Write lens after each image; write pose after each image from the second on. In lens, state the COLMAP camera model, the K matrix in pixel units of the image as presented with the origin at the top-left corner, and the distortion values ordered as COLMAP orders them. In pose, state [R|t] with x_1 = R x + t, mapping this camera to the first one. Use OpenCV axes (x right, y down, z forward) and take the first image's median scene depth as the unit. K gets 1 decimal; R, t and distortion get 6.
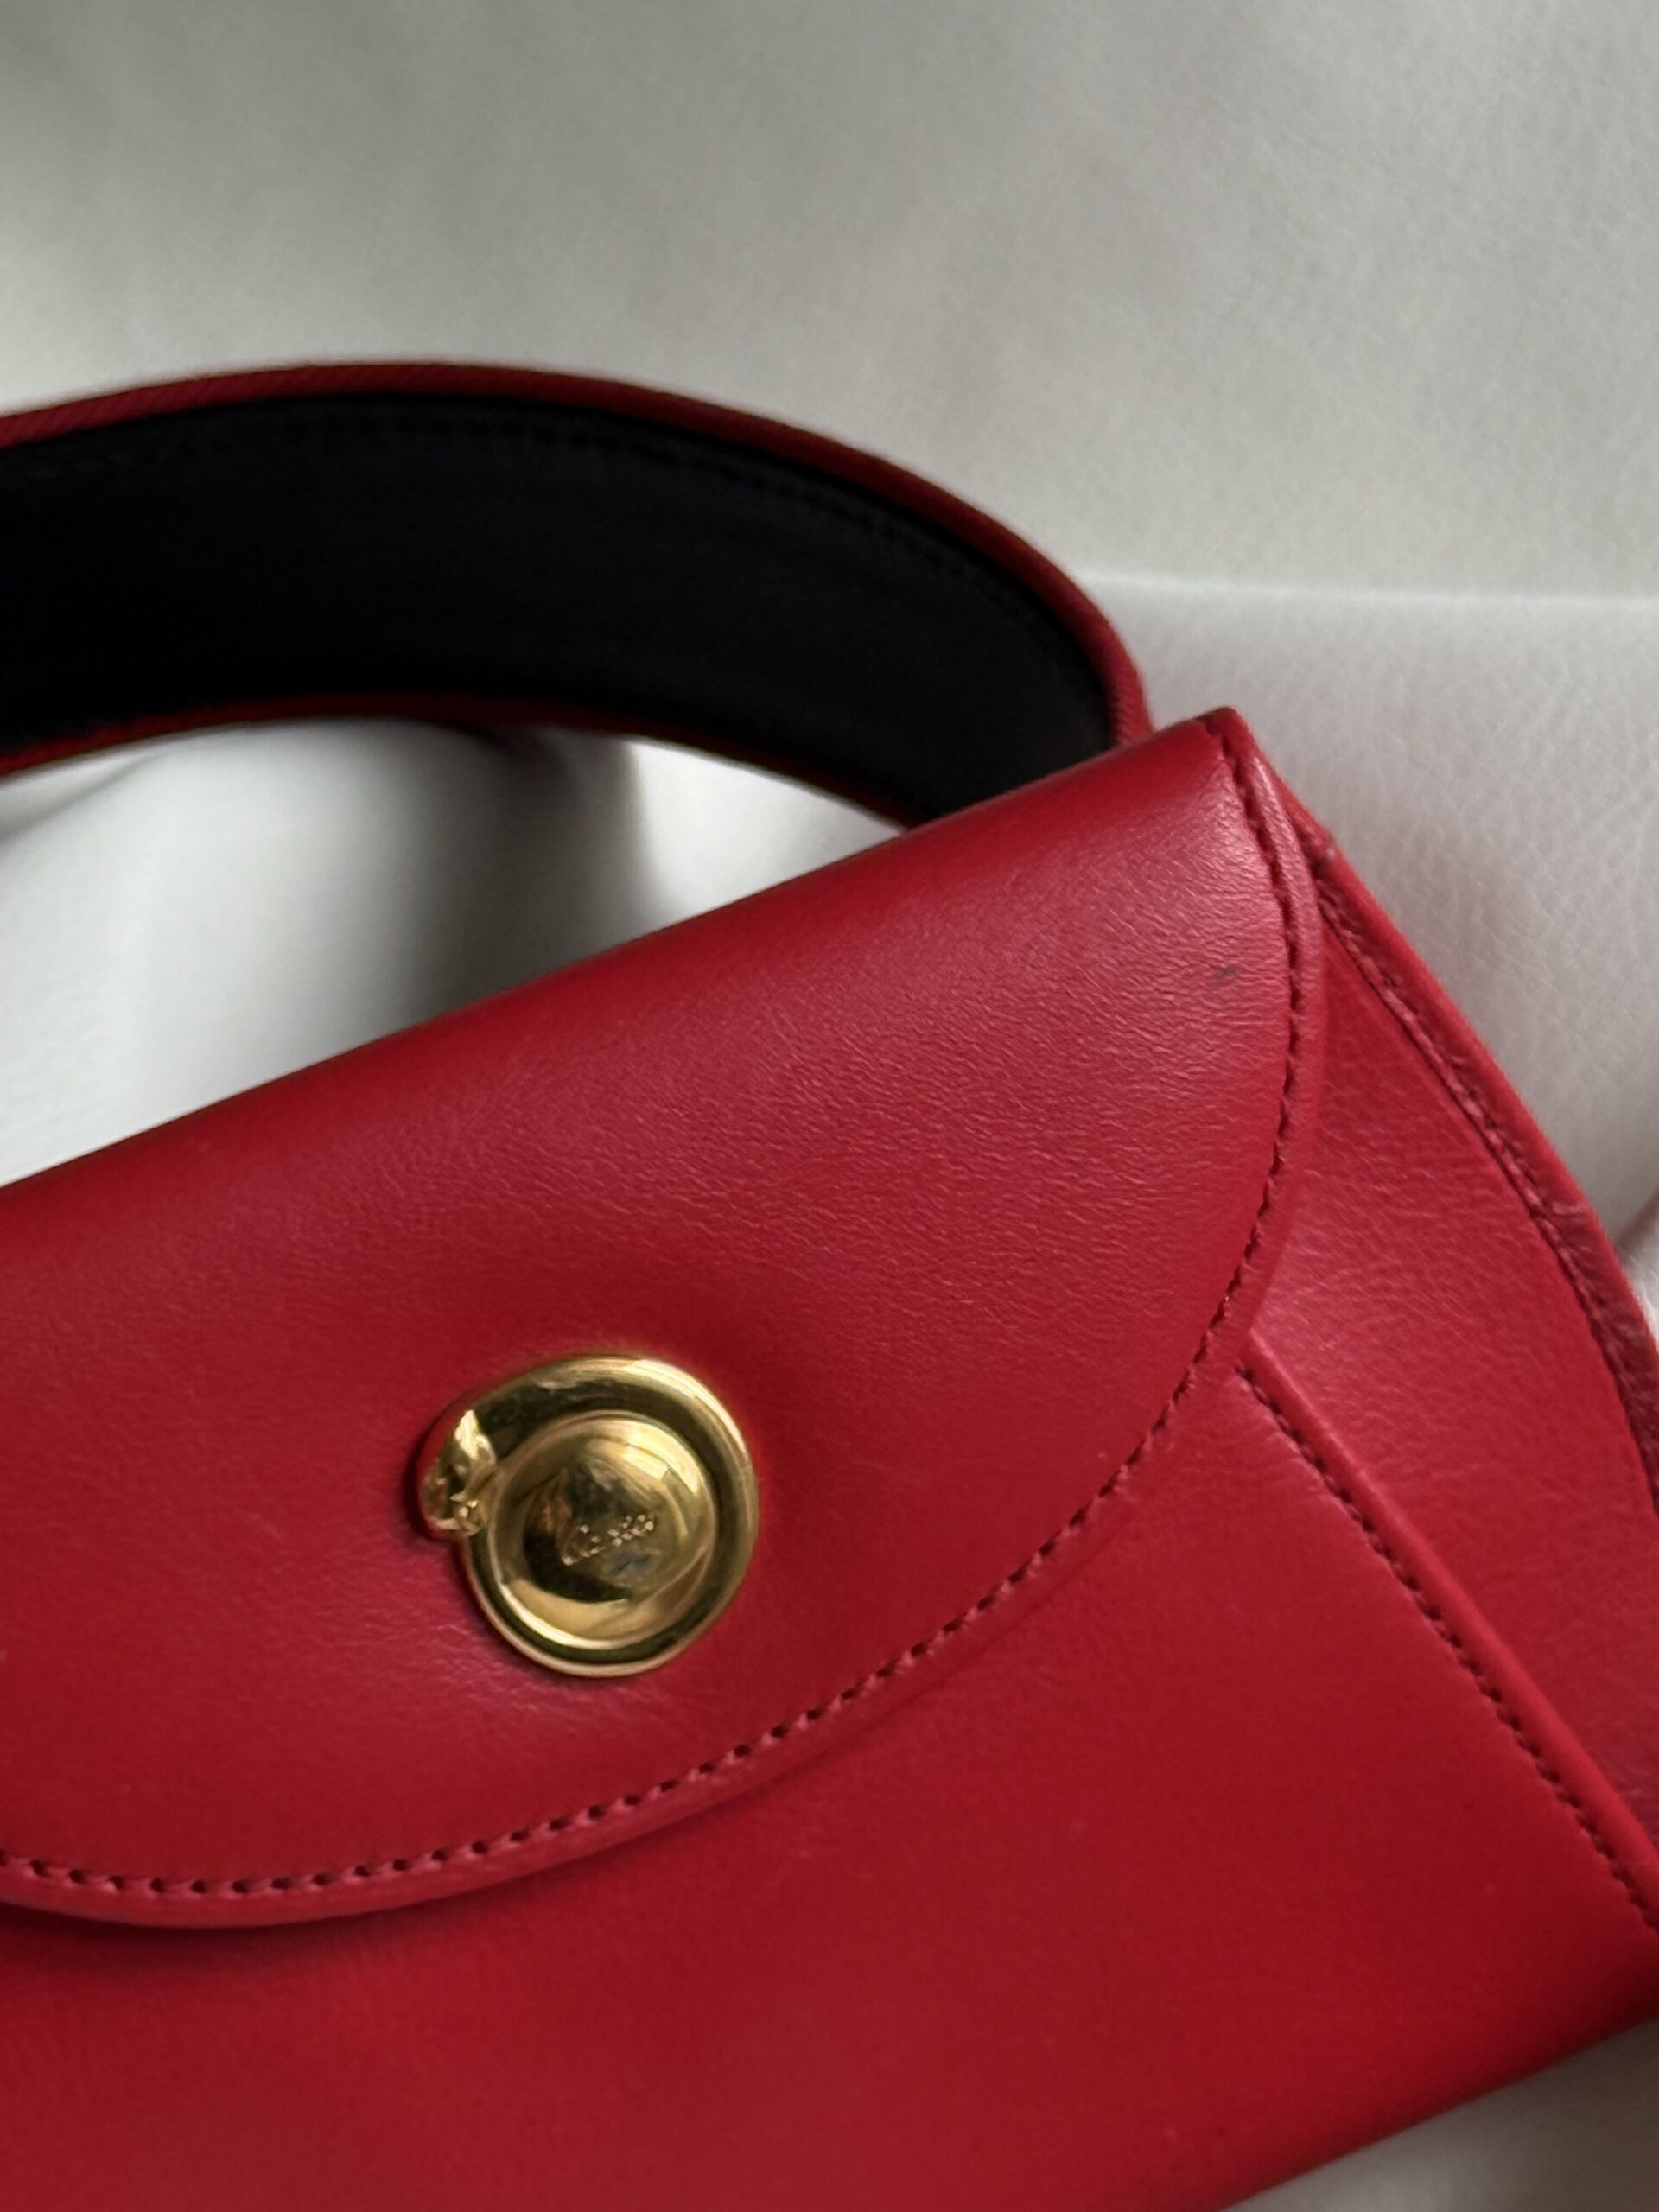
lens RADIAL K [[7960.4, 0, 832.2], [0, 7960.4, 1110.6], [0, 0, 1]] dist [0.173428, 0.000000]
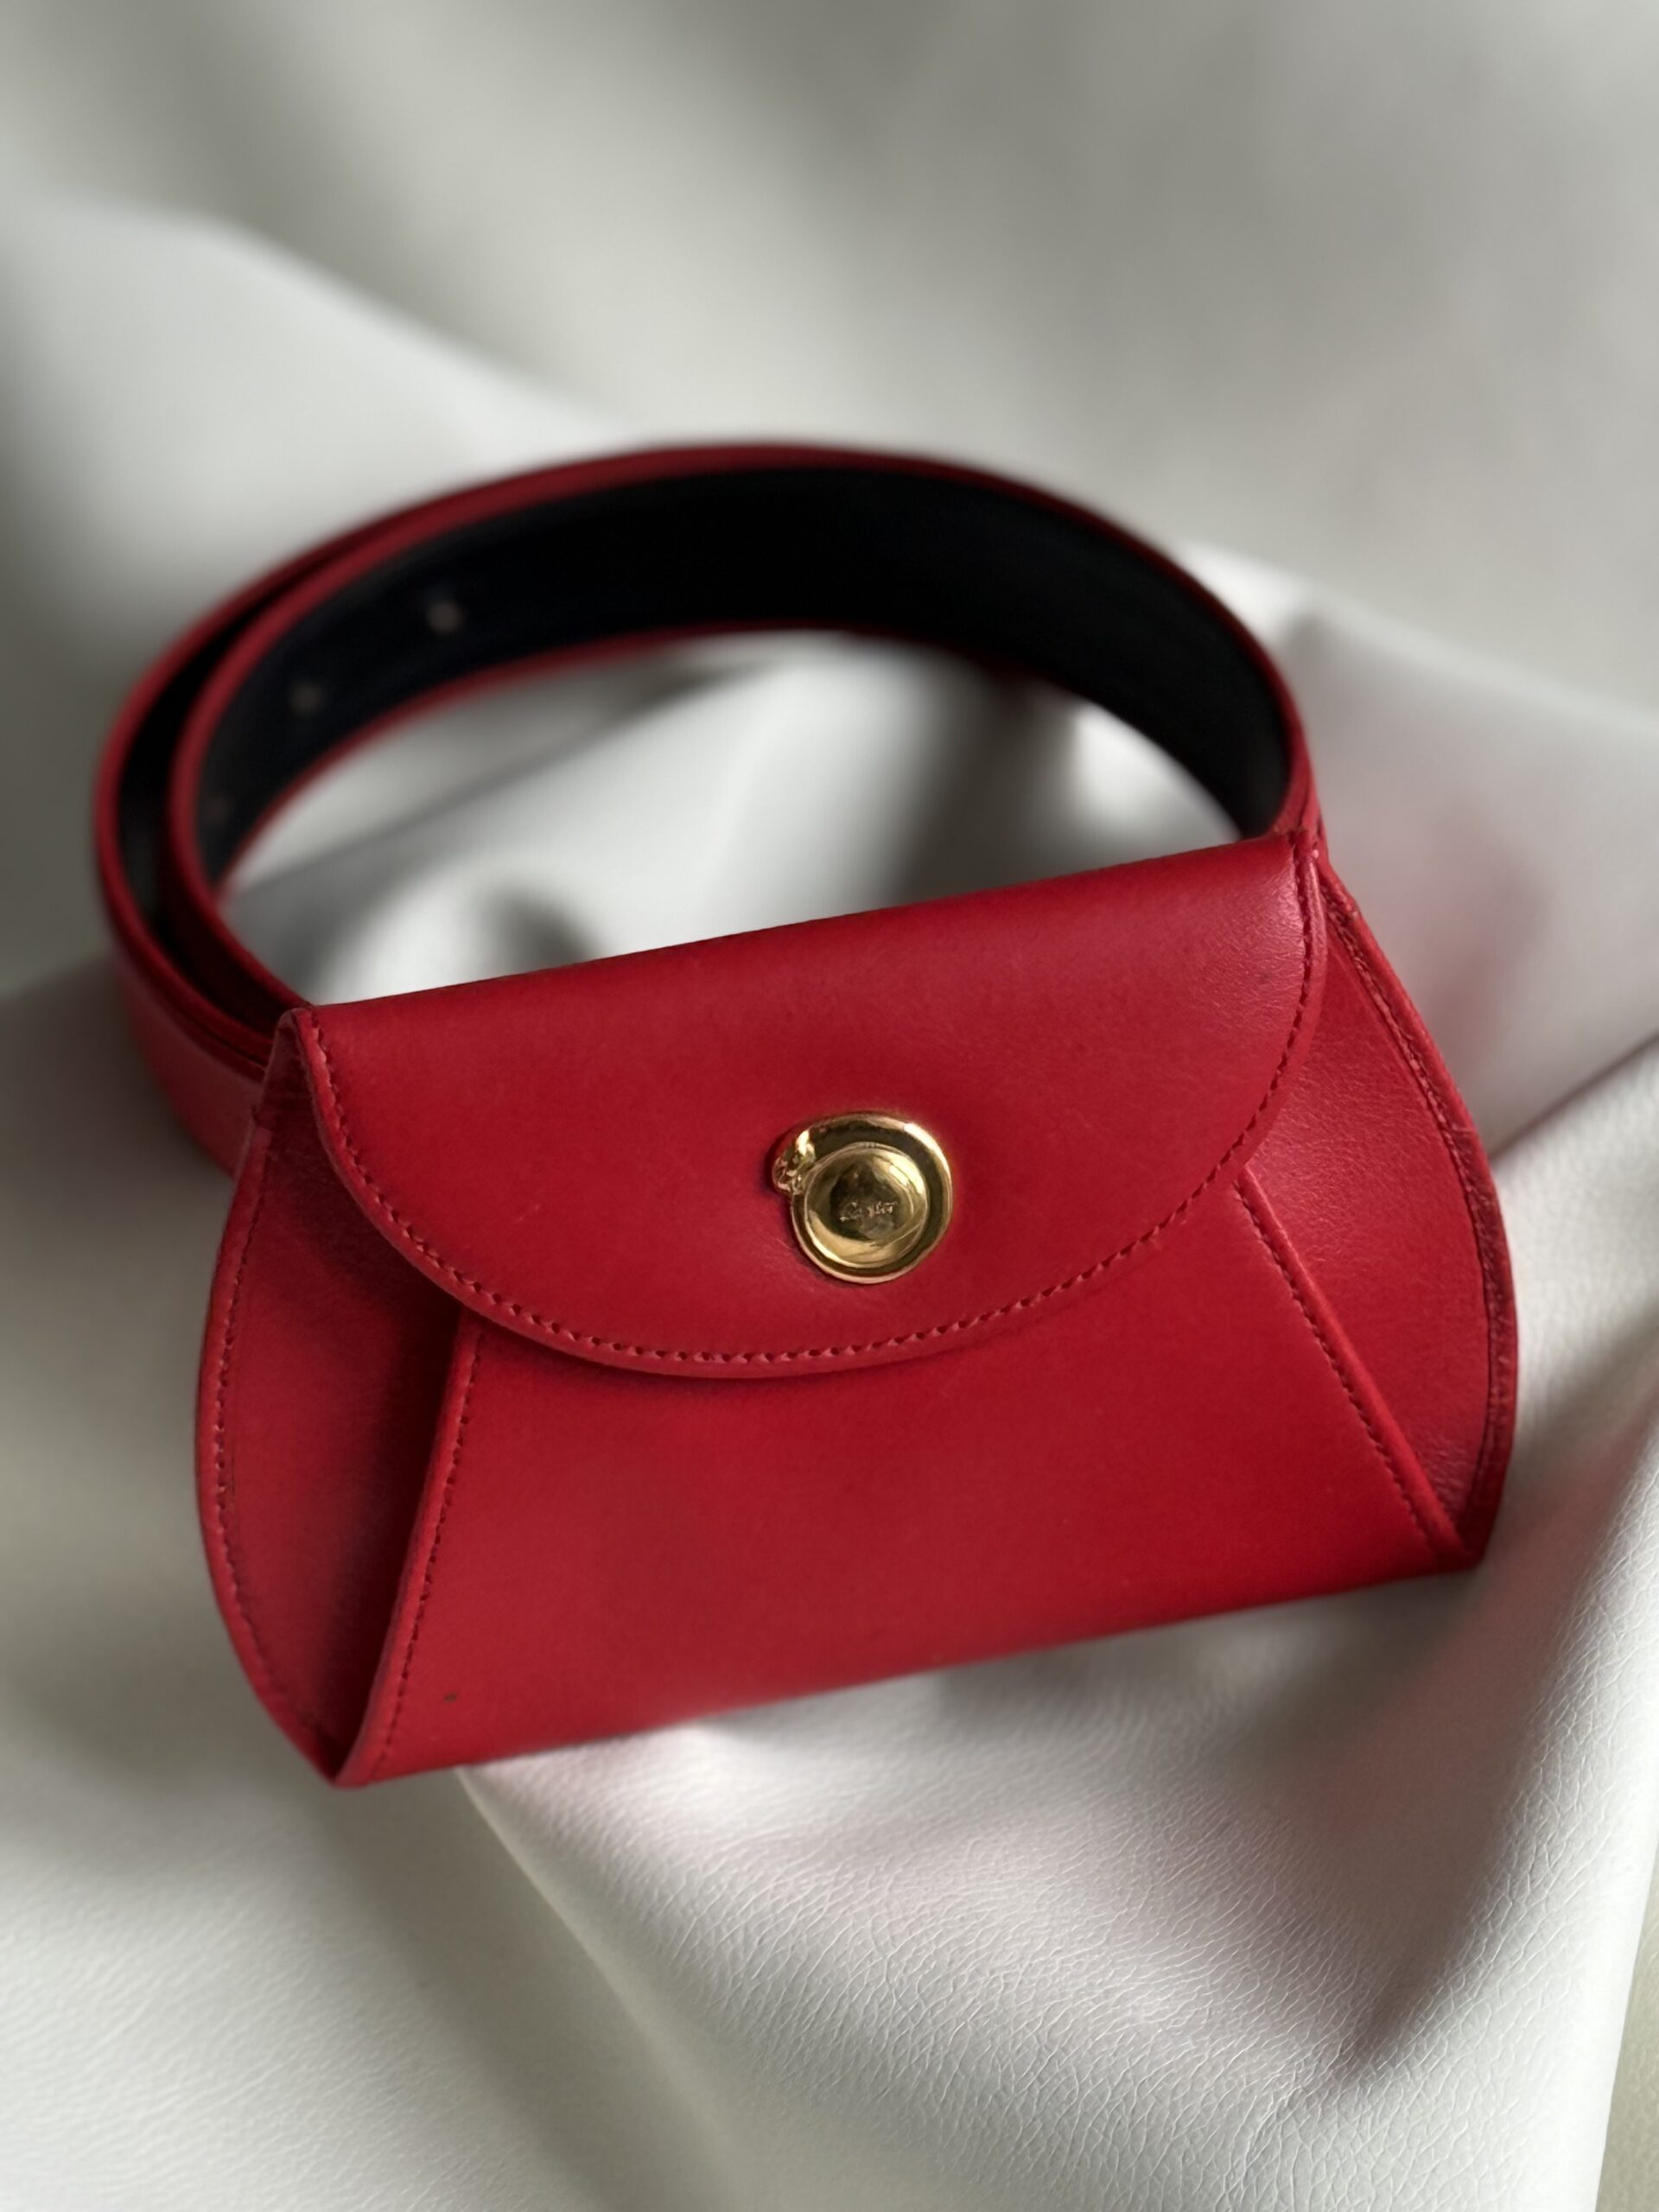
lens RADIAL K [[7960.4, 0, 828.7], [0, 7960.4, 1103.9], [0, 0, 1]] dist [0.173428, 0.000000]
pose [[0.970113, 0.210542, -0.120635, 0.177434], [-0.197653, 0.974026, 0.110480, -0.169866], [0.140762, -0.083334, 0.986530, -0.813371]]
